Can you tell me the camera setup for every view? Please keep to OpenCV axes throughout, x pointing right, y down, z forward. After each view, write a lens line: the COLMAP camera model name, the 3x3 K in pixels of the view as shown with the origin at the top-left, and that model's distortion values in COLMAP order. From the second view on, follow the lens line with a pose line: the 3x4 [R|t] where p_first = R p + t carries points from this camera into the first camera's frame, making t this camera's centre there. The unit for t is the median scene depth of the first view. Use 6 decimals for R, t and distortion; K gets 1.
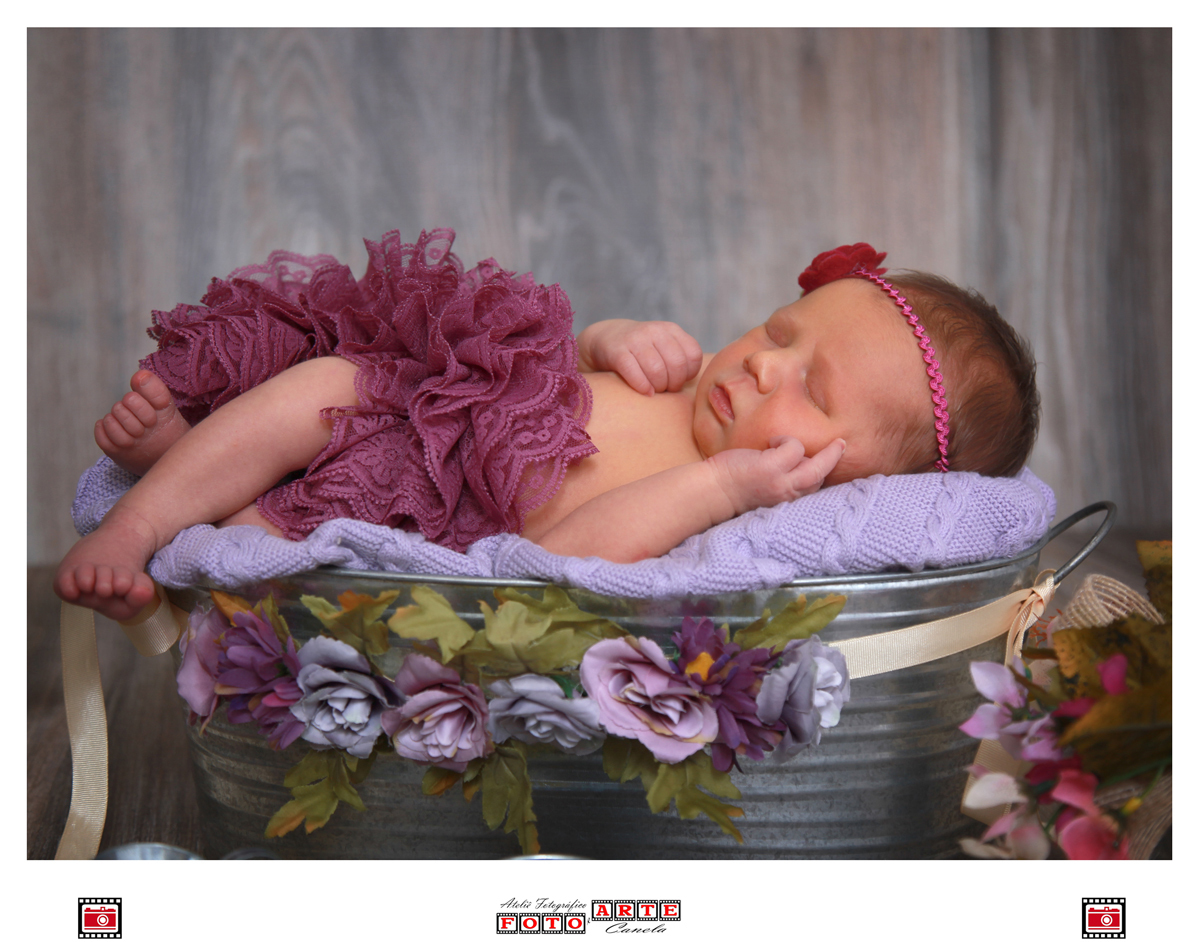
lens RADIAL K [[1997.7, 0, 582.5], [0, 1997.7, 433.7], [0, 0, 1]] dist [0.180538, 0.000000]
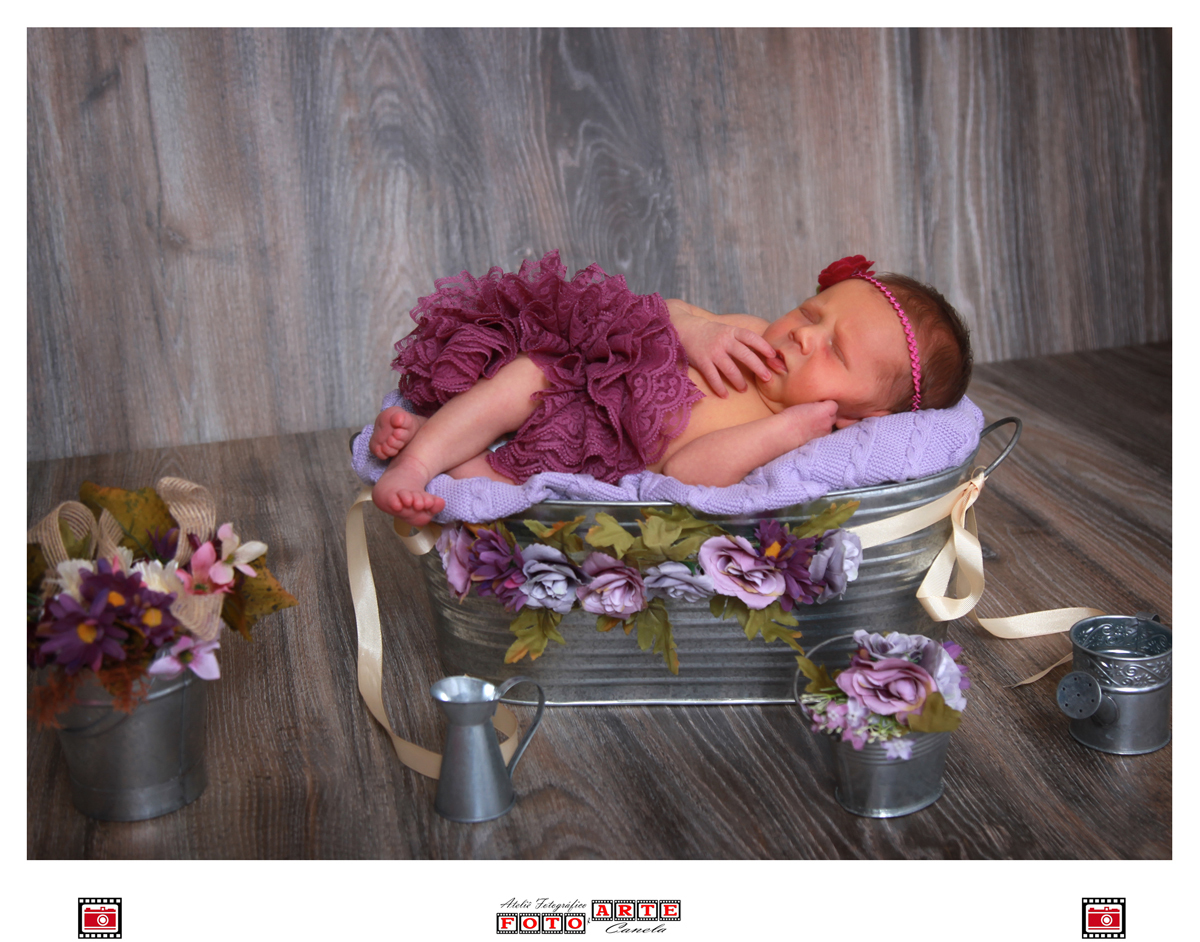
lens RADIAL K [[1728.6, 0, 605.3], [0, 1728.6, 473.1], [0, 0, 1]] dist [0.122822, 0.000000]
pose [[0.998004, -0.057292, 0.026567, -0.107354], [0.053032, 0.988727, 0.140024, -0.145630], [-0.034289, -0.138335, 0.989792, -0.368235]]
